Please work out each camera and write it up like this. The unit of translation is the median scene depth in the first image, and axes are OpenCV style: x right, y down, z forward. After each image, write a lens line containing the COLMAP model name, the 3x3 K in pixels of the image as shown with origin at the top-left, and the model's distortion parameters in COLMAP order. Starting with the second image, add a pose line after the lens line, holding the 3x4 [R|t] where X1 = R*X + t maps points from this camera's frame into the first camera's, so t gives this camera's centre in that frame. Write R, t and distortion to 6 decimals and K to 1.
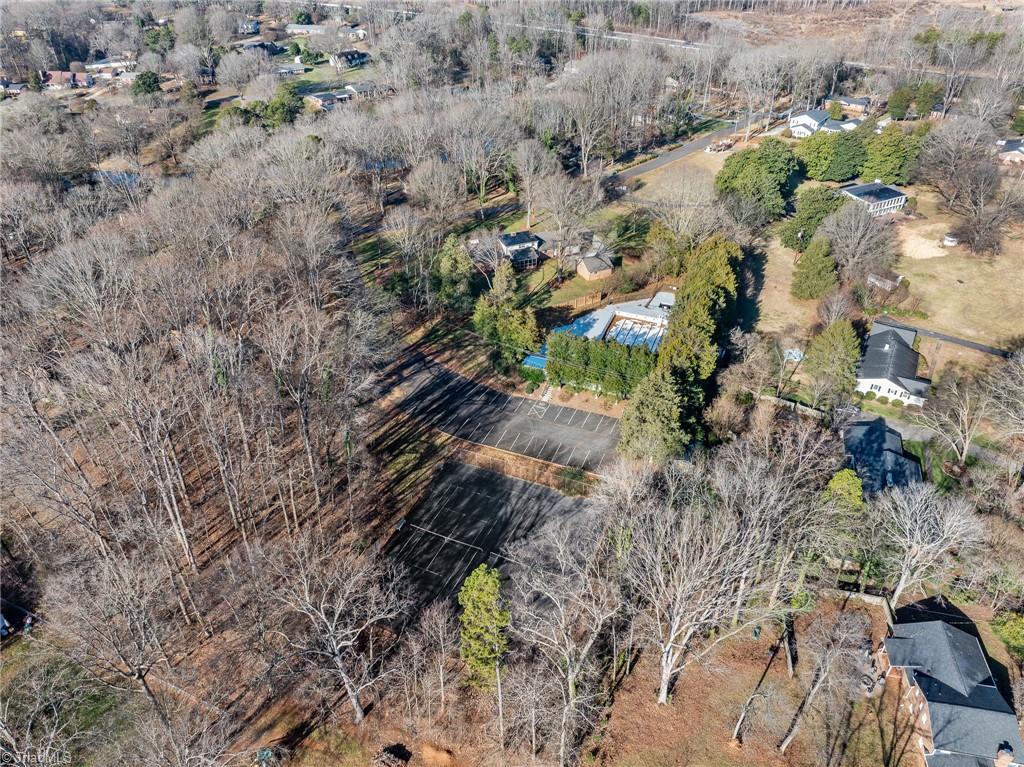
lens RADIAL K [[718.0, 0, 512.2], [0, 718.0, 384.0], [0, 0, 1]] dist [-0.031363, -0.005041]
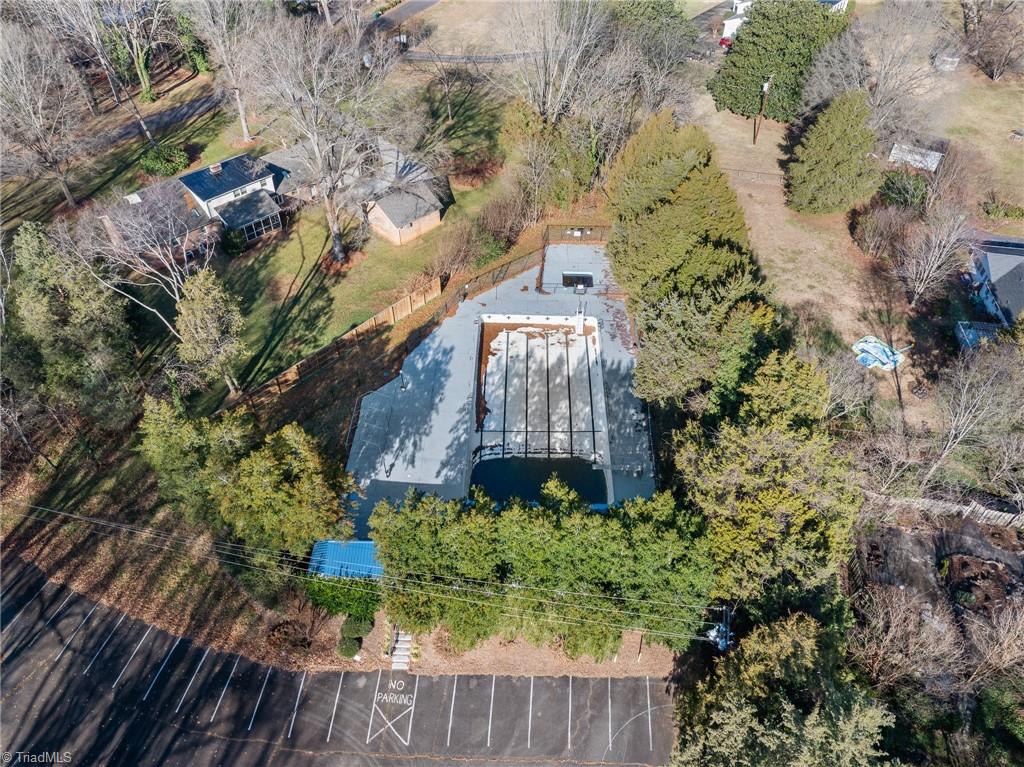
lens RADIAL K [[718.0, 0, 512.3], [0, 718.0, 383.0], [0, 0, 1]] dist [-0.031363, -0.005041]
pose [[0.935439, -0.244378, 0.255408, 0.034617], [0.195528, 0.959652, 0.202084, -0.149719], [-0.294487, -0.139098, 0.945478, 0.554963]]
